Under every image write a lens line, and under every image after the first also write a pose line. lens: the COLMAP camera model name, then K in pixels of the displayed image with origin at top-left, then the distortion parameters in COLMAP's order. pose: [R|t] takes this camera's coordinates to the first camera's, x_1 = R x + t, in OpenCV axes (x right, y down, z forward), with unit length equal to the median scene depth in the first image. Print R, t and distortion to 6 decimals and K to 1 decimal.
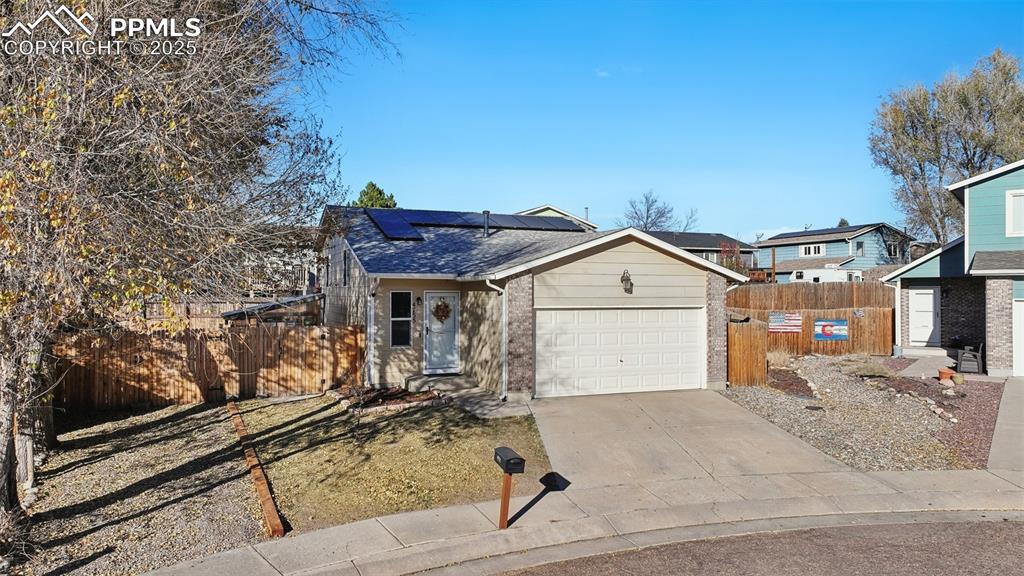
lens RADIAL K [[718.7, 0, 516.5], [0, 718.7, 285.7], [0, 0, 1]] dist [0.004808, 0.004430]
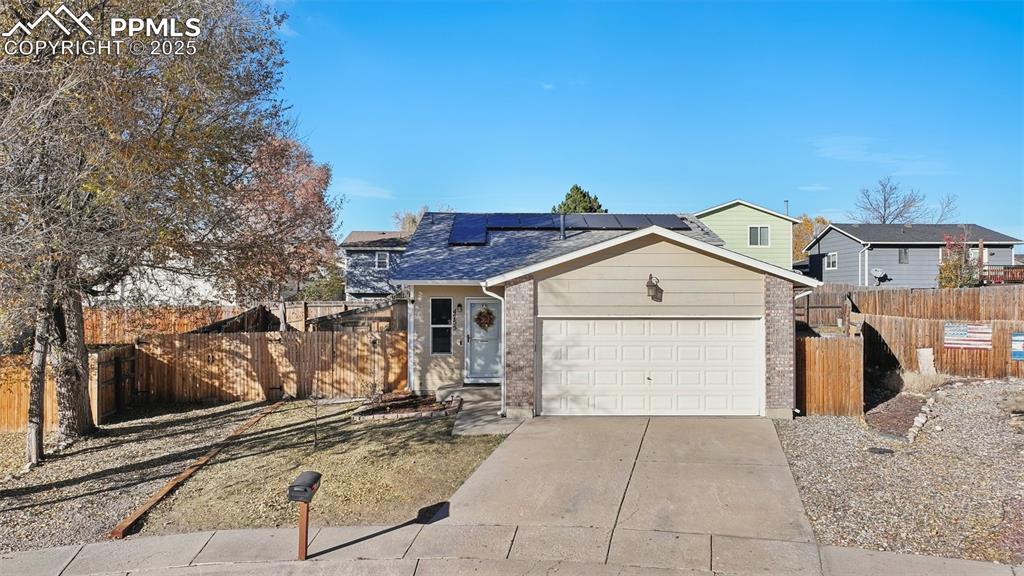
lens RADIAL K [[718.7, 0, 516.5], [0, 718.7, 285.7], [0, 0, 1]] dist [0.004808, 0.004430]
pose [[0.929456, -0.004587, -0.368905, 0.317417], [0.004223, 0.999989, -0.001795, -0.007119], [0.368909, 0.000110, 0.929465, 0.129792]]
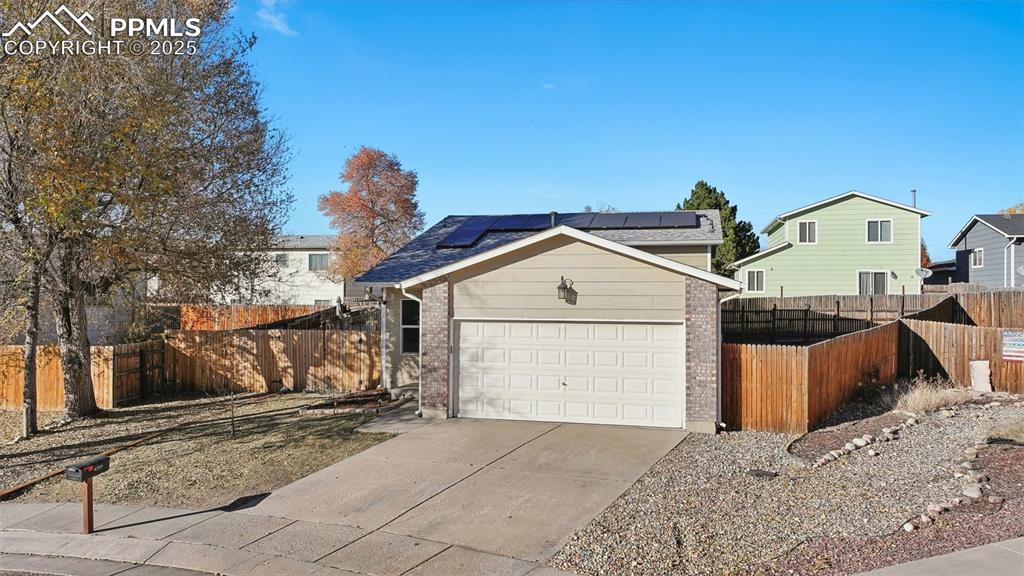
lens RADIAL K [[718.7, 0, 516.5], [0, 718.7, 285.7], [0, 0, 1]] dist [0.004808, 0.004430]
pose [[0.802561, -0.005226, -0.596547, 0.601936], [0.004152, 0.999986, -0.003174, -0.008061], [0.596555, 0.000071, 0.802572, 0.289993]]
